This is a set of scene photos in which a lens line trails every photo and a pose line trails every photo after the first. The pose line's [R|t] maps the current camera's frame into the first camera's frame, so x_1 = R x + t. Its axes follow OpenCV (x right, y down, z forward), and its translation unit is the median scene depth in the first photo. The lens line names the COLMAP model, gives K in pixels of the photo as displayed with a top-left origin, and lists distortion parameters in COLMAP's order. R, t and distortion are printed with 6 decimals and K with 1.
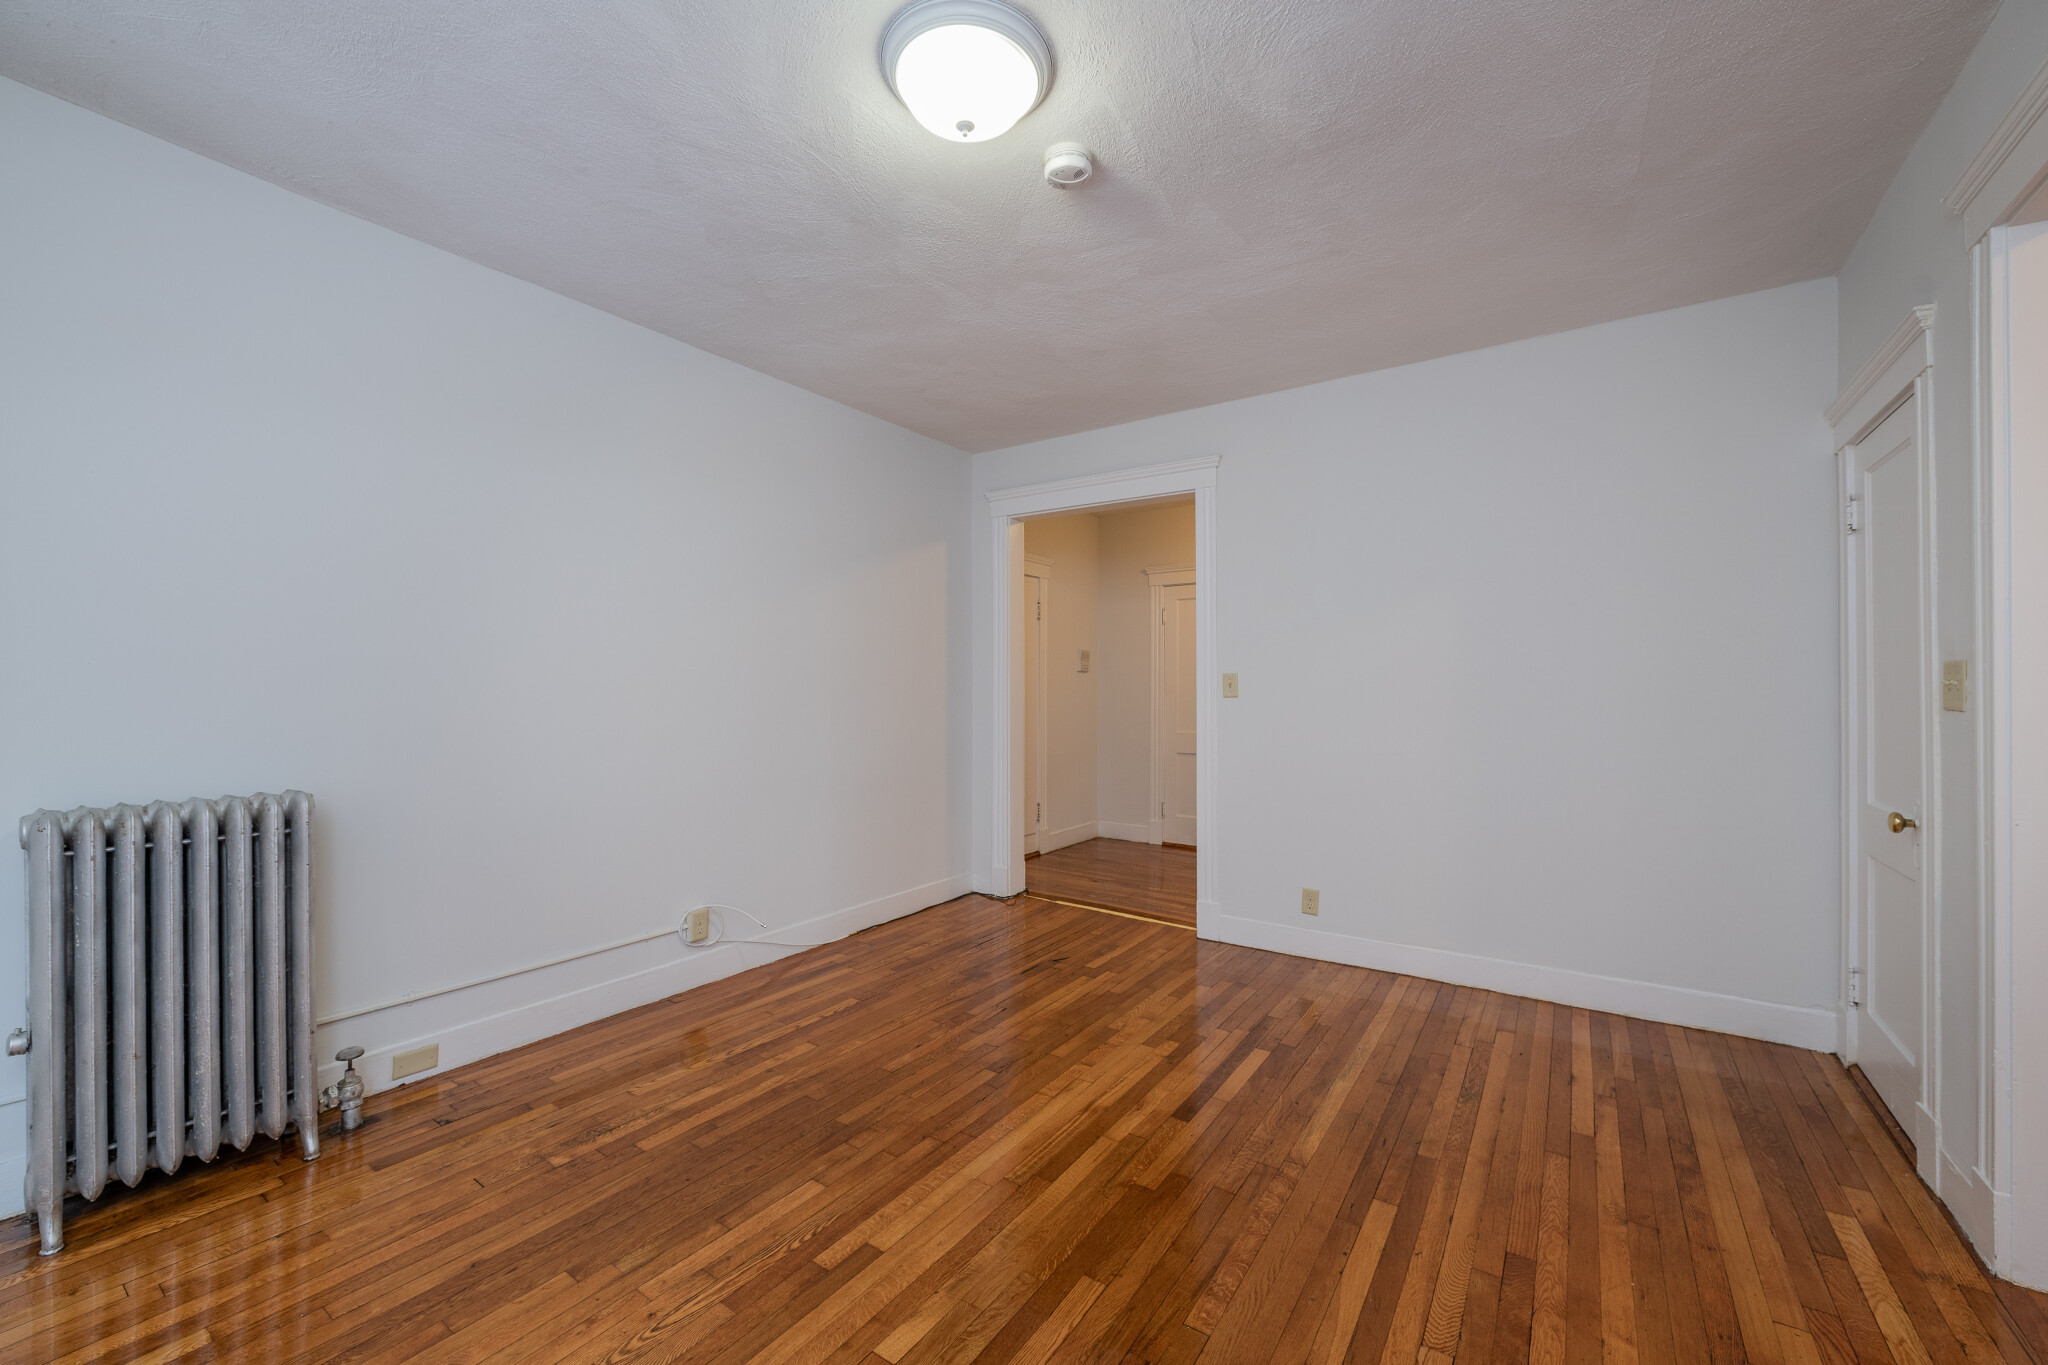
lens RADIAL K [[807.1, 0, 1024.7], [0, 807.1, 685.8], [0, 0, 1]] dist [0.002996, 0.000110]
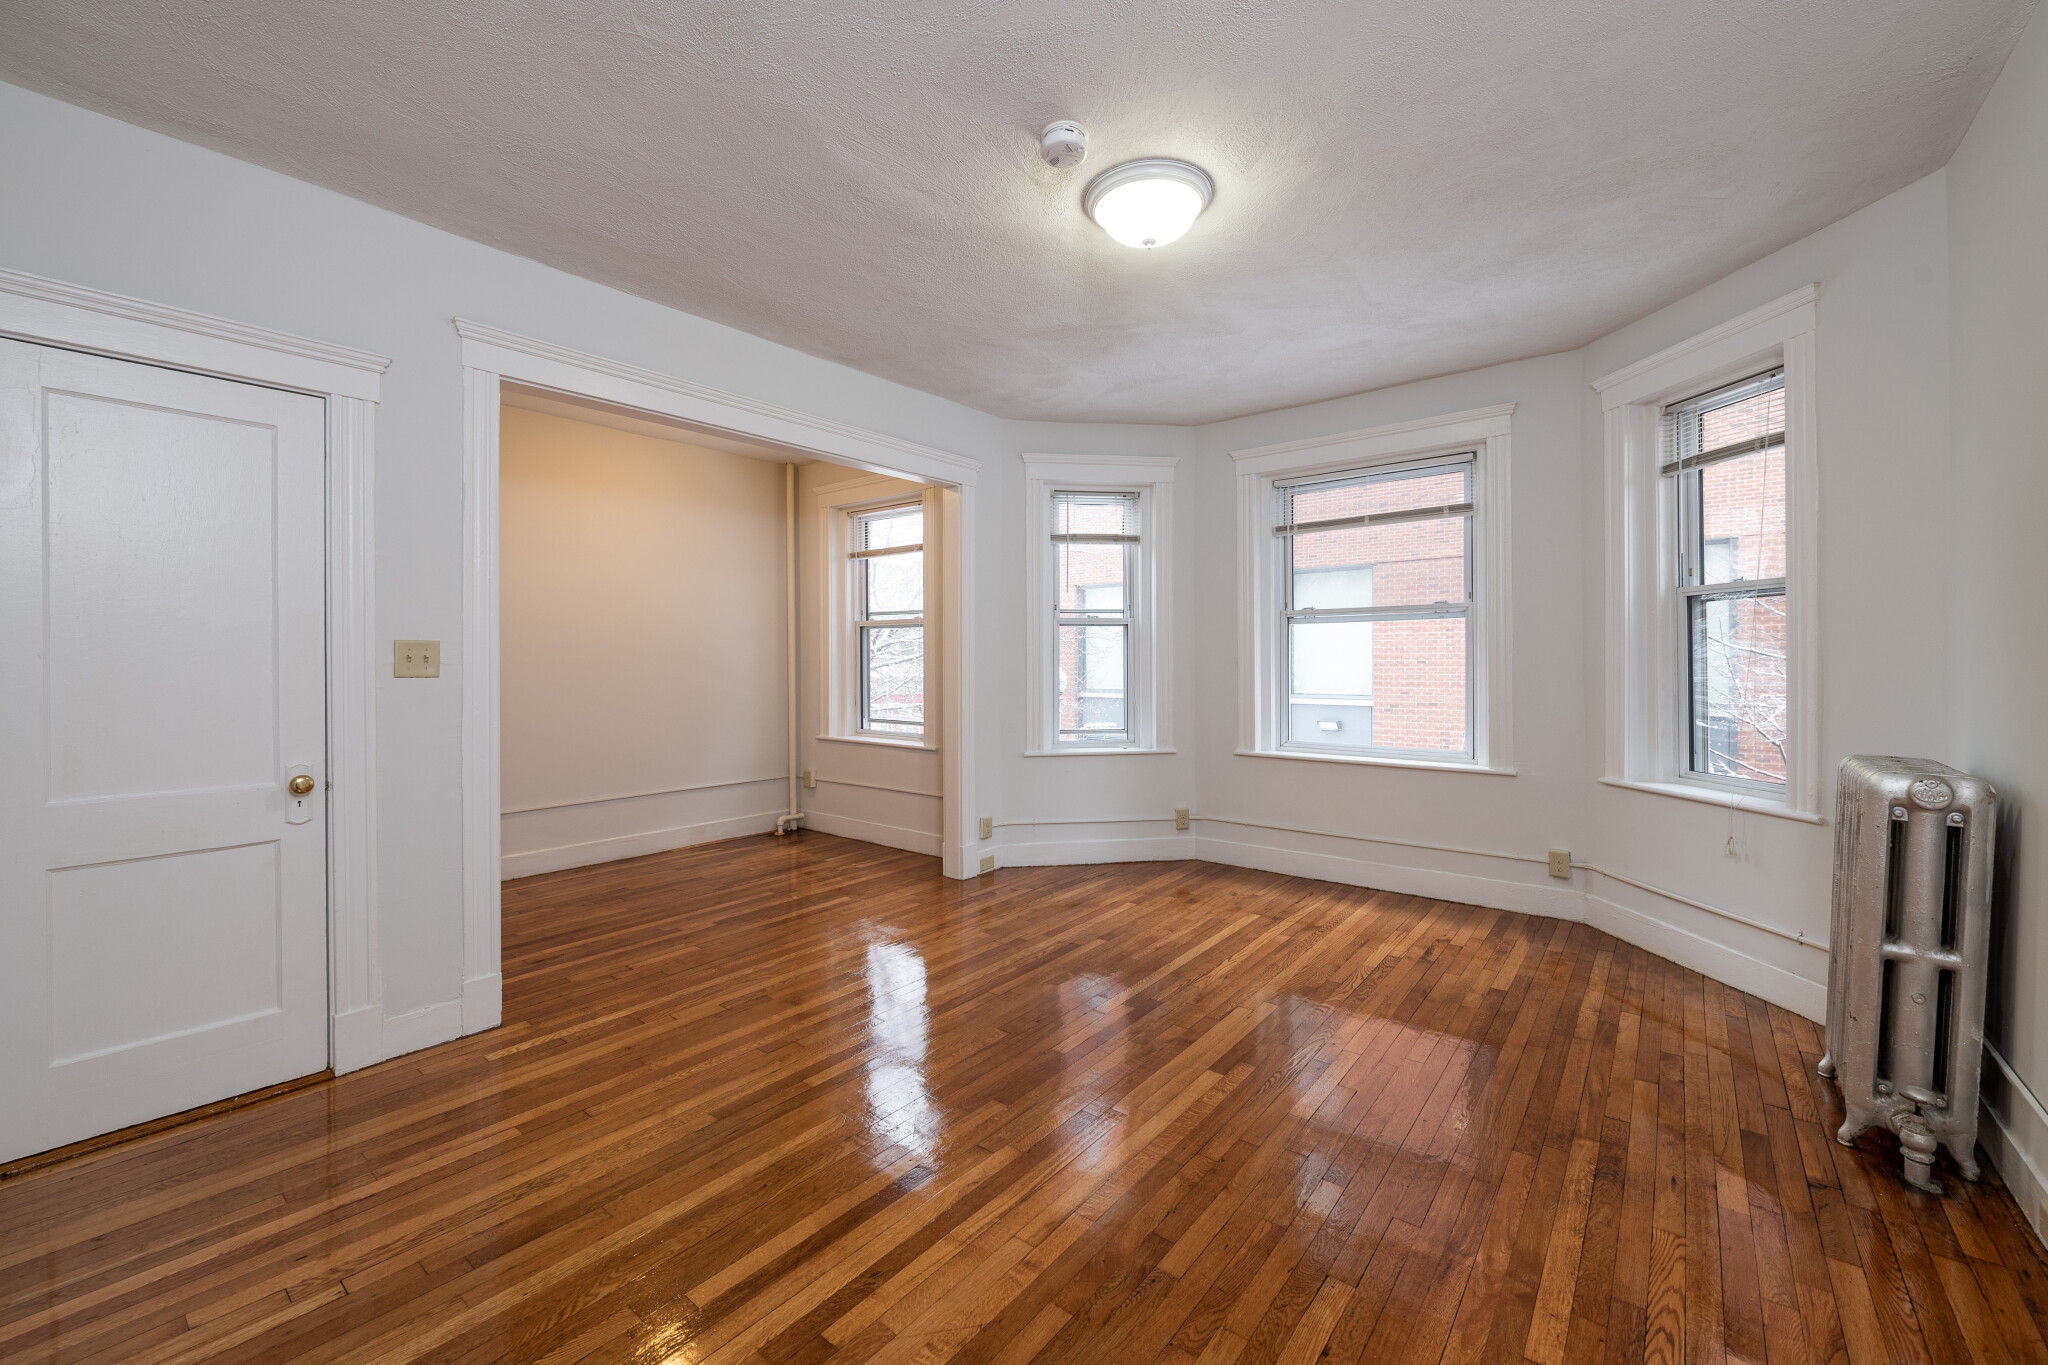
lens RADIAL K [[807.1, 0, 1022.3], [0, 807.1, 670.0], [0, 0, 1]] dist [0.002996, 0.000110]
pose [[-0.996935, 0.000257, 0.078239, 0.025827], [0.000682, 0.999985, 0.005398, 0.009781], [-0.078236, 0.005435, -0.996920, 1.922135]]
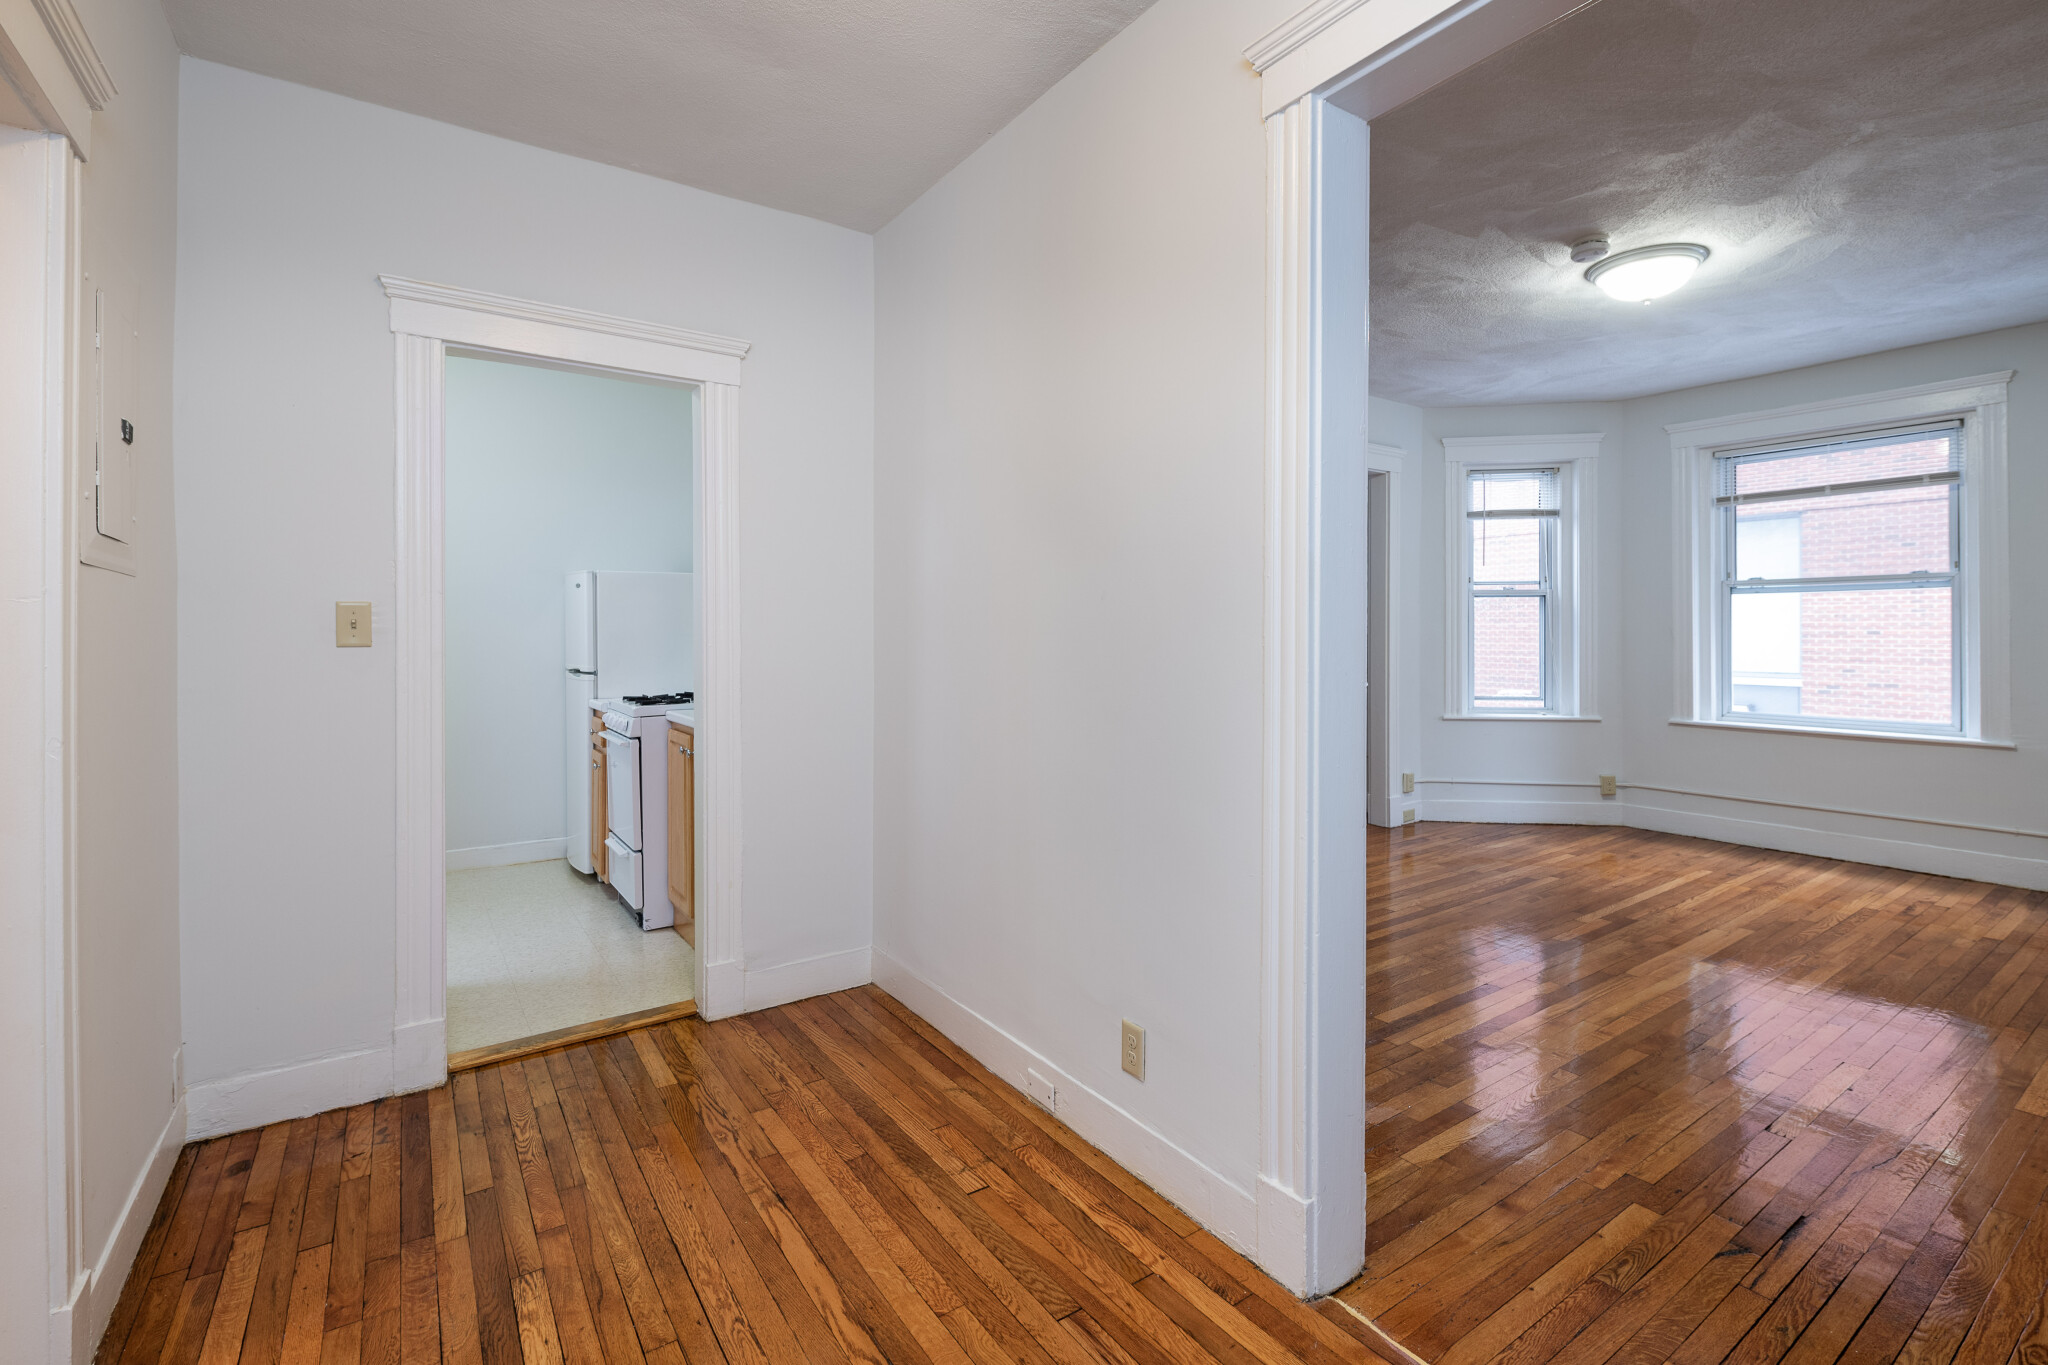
lens RADIAL K [[912.9, 0, 1019.9], [0, 912.9, 633.8], [0, 0, 1]] dist [-0.004711, -0.001076]
pose [[-0.934065, -0.001956, 0.357098, 0.387043], [-0.002360, 0.999997, -0.000695, 0.010997], [-0.357096, -0.001492, -0.934067, 2.654904]]
